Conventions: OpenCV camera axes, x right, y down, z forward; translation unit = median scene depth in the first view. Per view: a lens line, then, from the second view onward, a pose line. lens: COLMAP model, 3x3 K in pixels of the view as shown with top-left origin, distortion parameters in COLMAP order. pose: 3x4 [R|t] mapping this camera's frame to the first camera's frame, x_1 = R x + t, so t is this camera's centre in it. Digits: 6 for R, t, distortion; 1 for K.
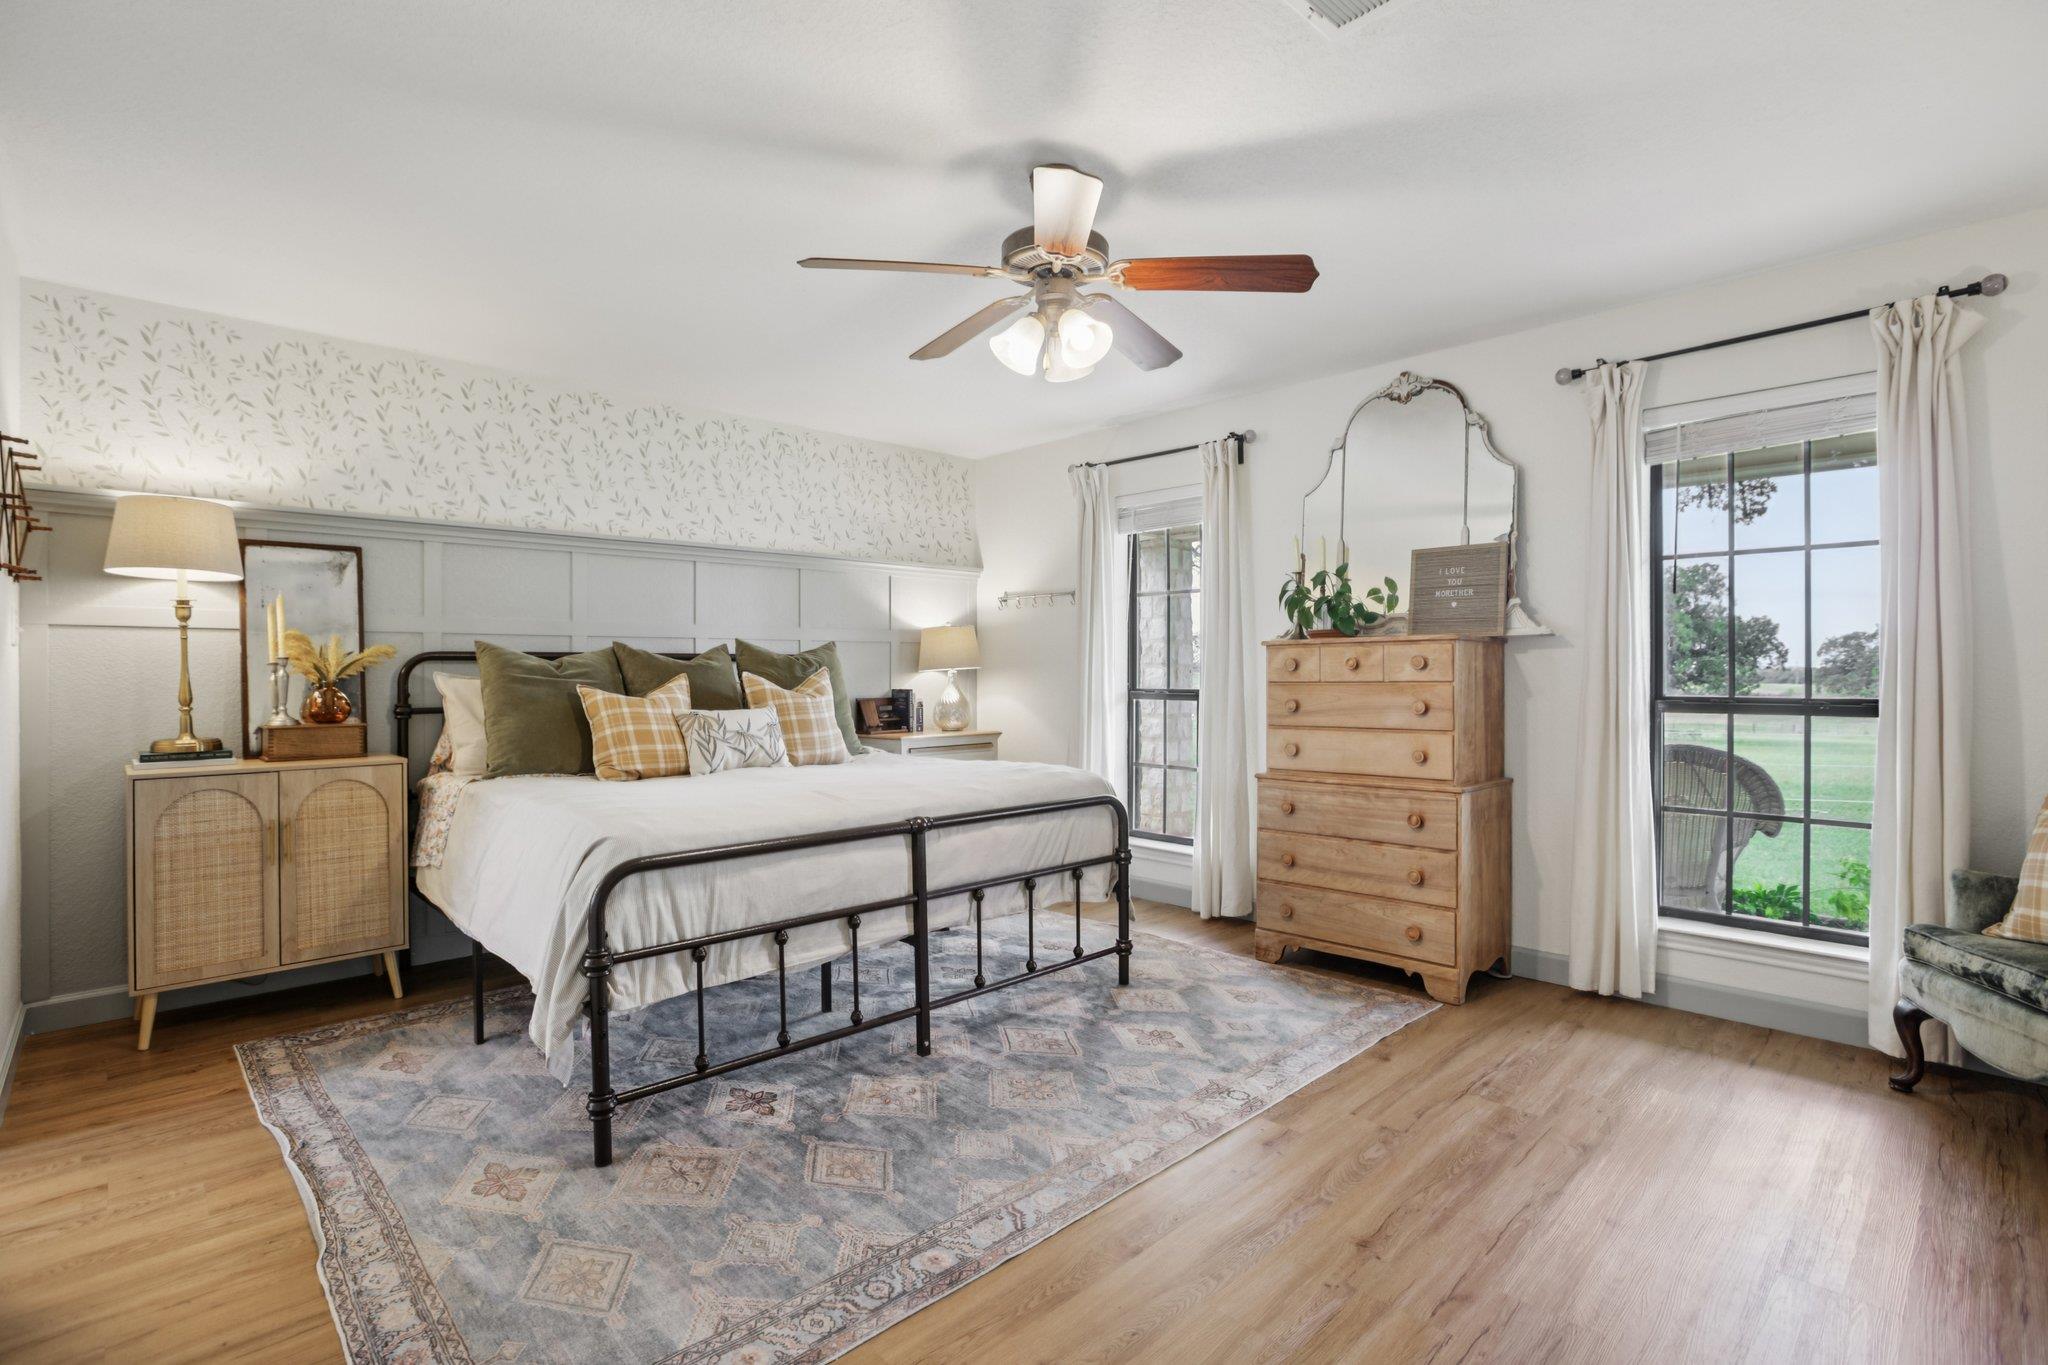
lens RADIAL K [[950.6, 0, 1018.1], [0, 950.6, 686.6], [0, 0, 1]] dist [-0.029002, 0.000912]
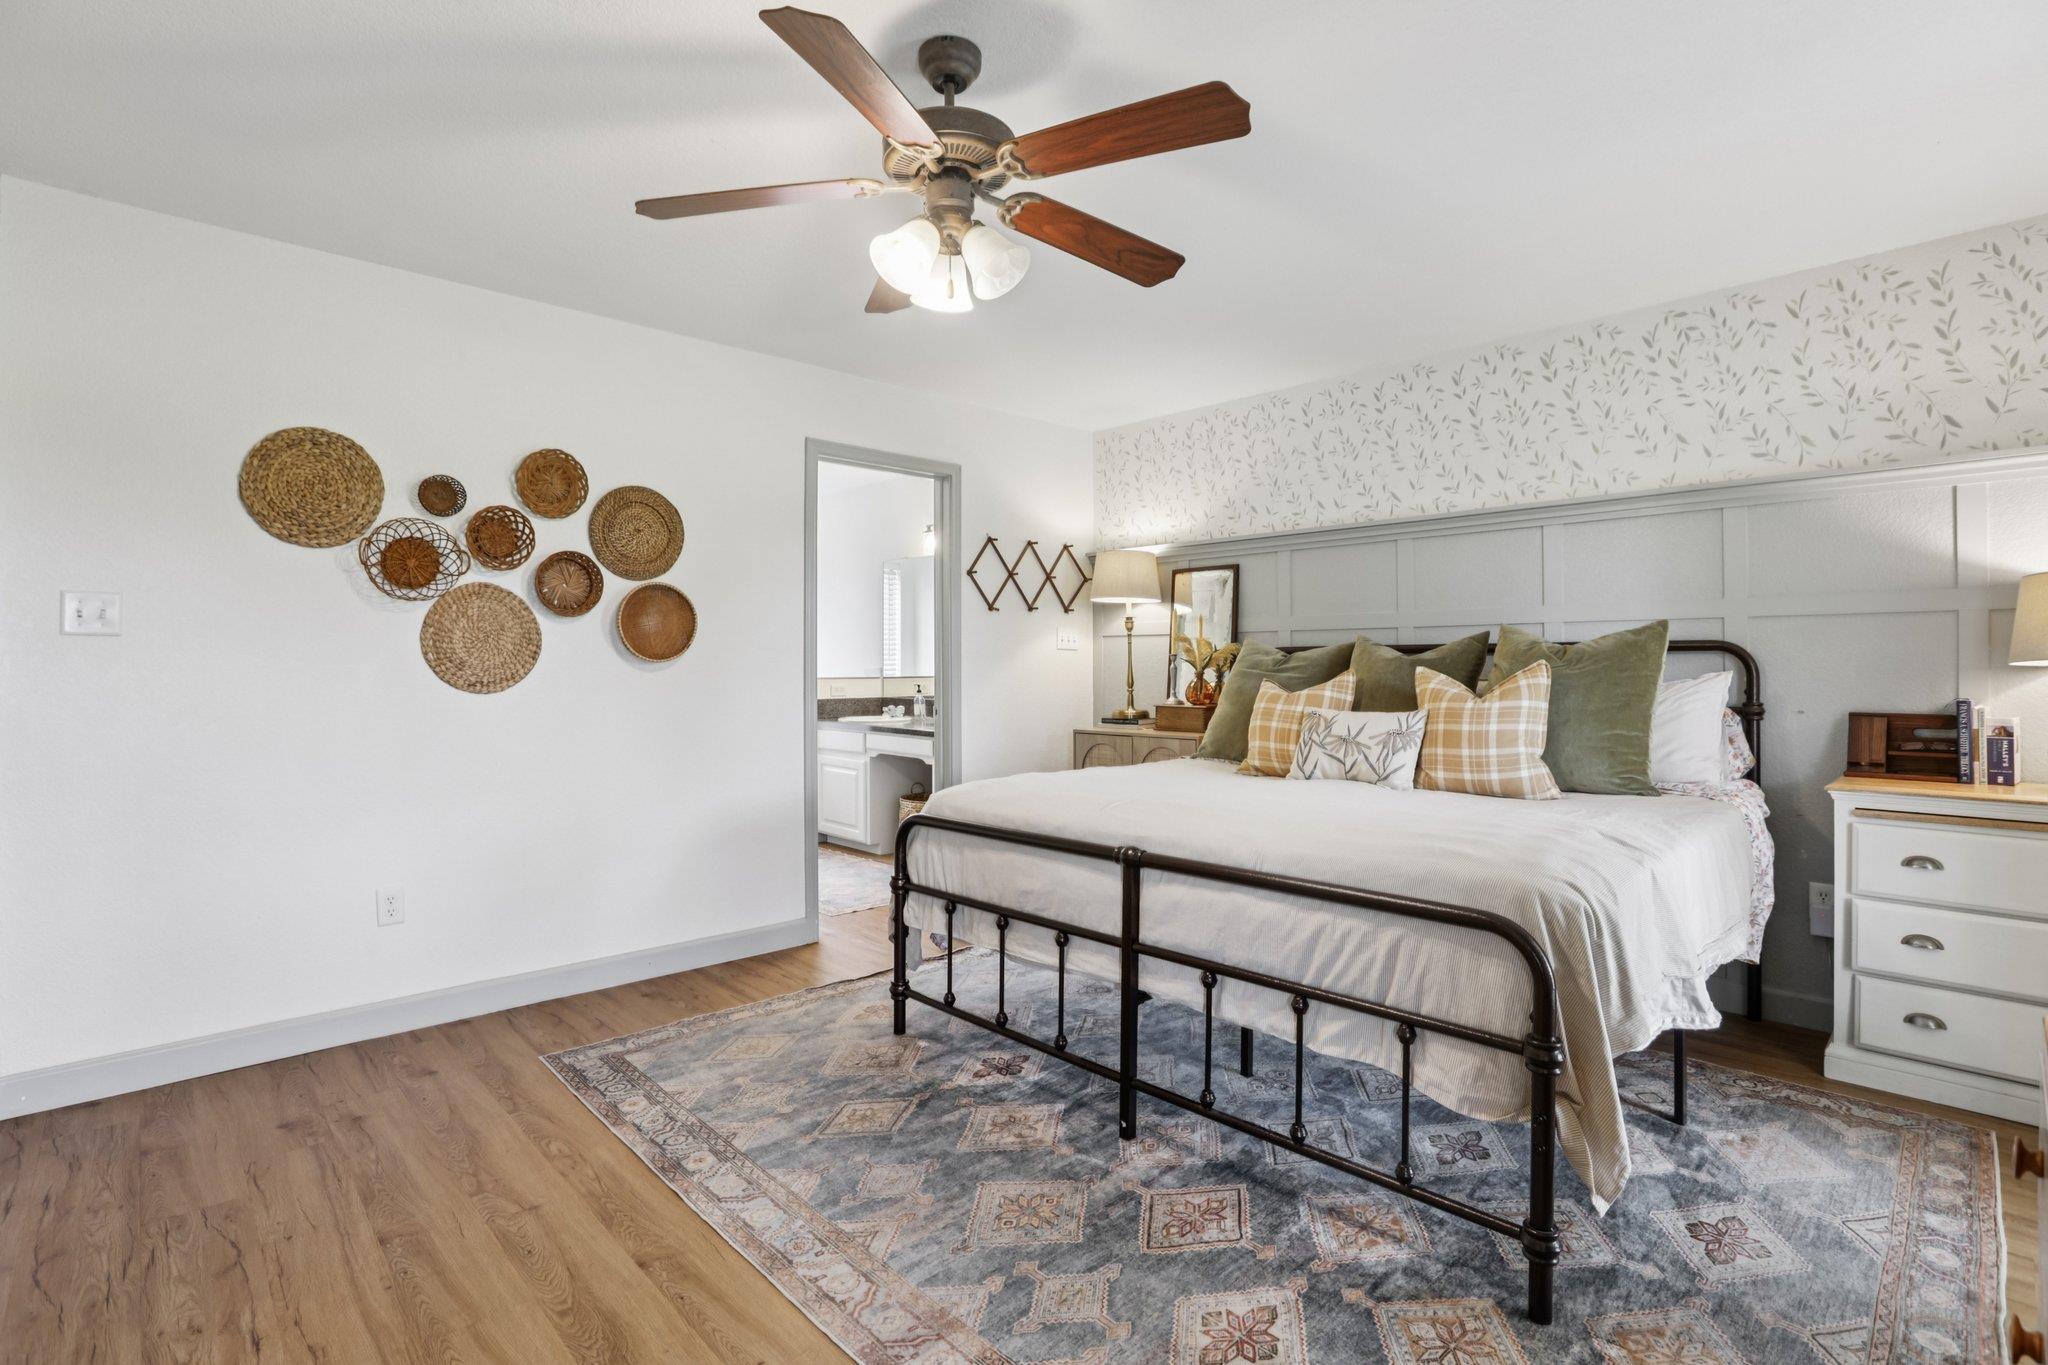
lens RADIAL K [[963.4, 0, 1021.7], [0, 963.4, 665.2], [0, 0, 1]] dist [-0.034585, 0.003741]
pose [[0.006480, 0.005147, -0.999966, 0.594347], [-0.013188, 0.999900, 0.005061, -0.018610], [0.999892, 0.013155, 0.006547, 0.737280]]
